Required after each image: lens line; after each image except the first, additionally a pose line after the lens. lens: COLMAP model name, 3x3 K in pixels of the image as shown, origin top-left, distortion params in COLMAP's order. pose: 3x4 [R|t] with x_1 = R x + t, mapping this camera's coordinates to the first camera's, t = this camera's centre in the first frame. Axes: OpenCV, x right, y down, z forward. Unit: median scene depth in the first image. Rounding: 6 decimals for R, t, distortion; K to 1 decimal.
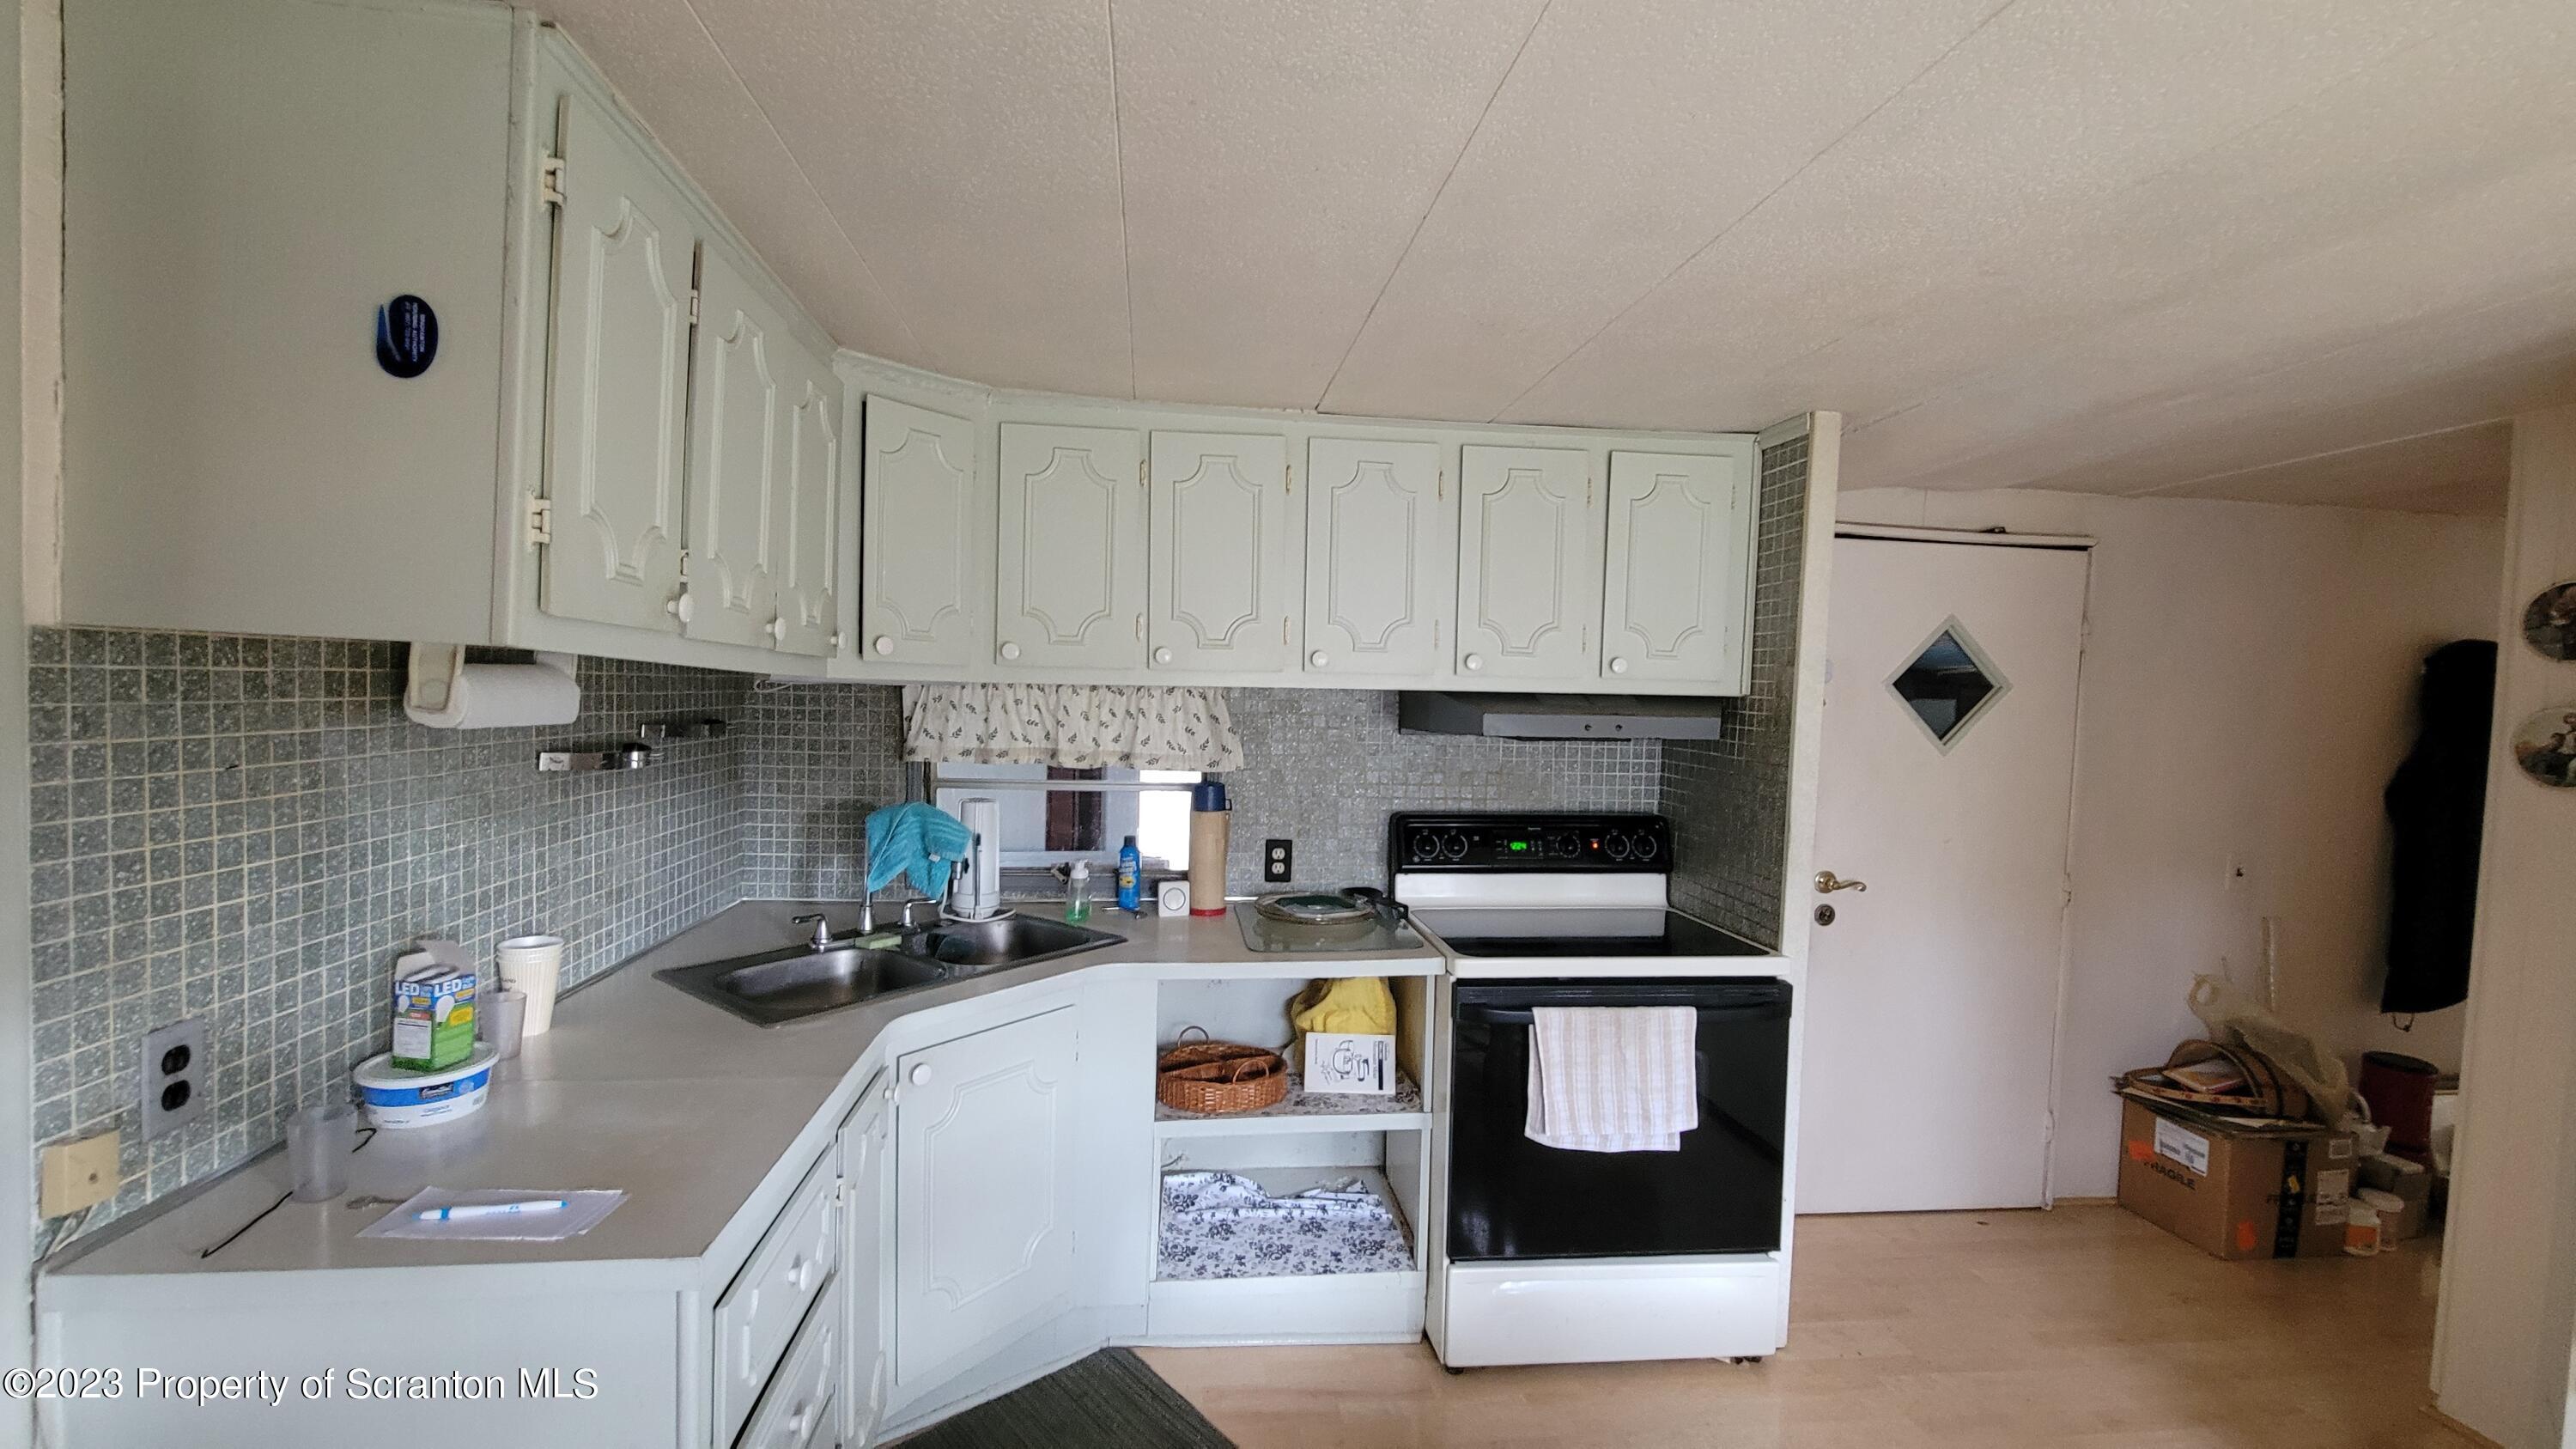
lens RADIAL K [[1054.6, 0, 1273.8], [0, 1054.6, 724.3], [0, 0, 1]] dist [0.000906, 0.000100]
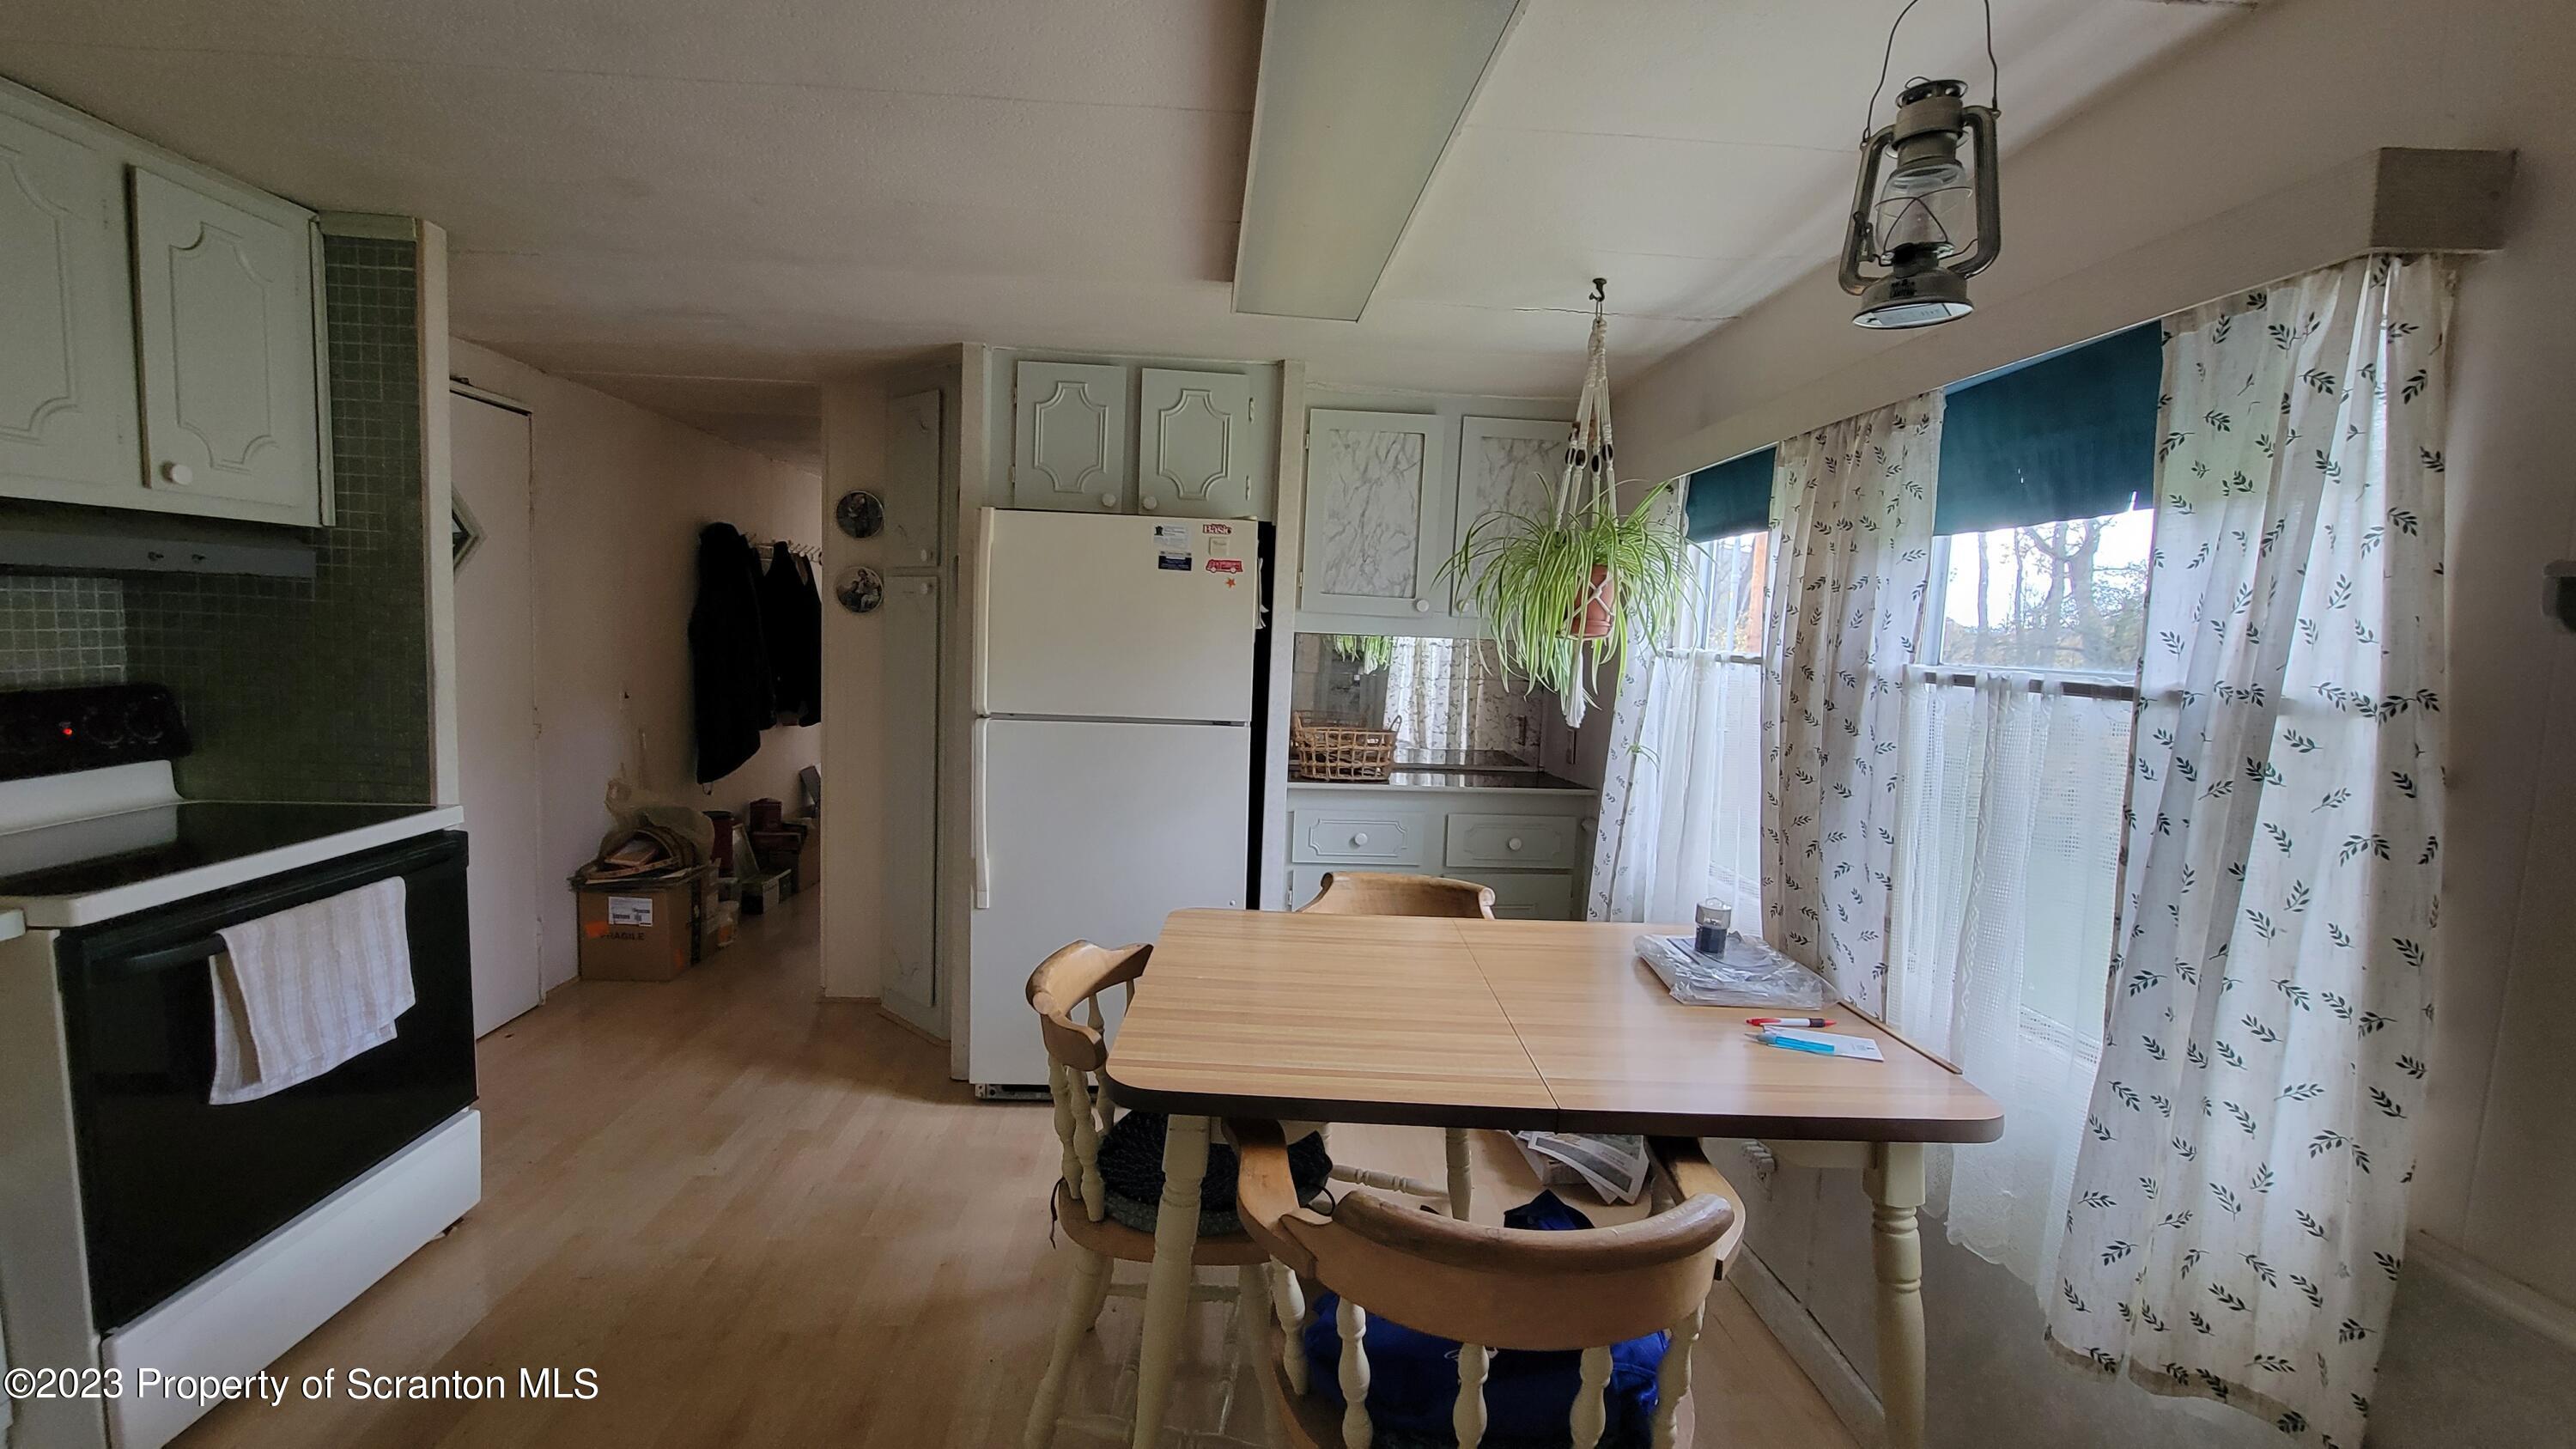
lens RADIAL K [[1054.6, 0, 1273.8], [0, 1054.6, 721.4], [0, 0, 1]] dist [0.000906, 0.000100]
pose [[0.057302, -0.115218, 0.991686, -0.383019], [-0.001509, 0.993307, 0.115493, 0.029832], [-0.998356, -0.008114, 0.056744, 0.185868]]
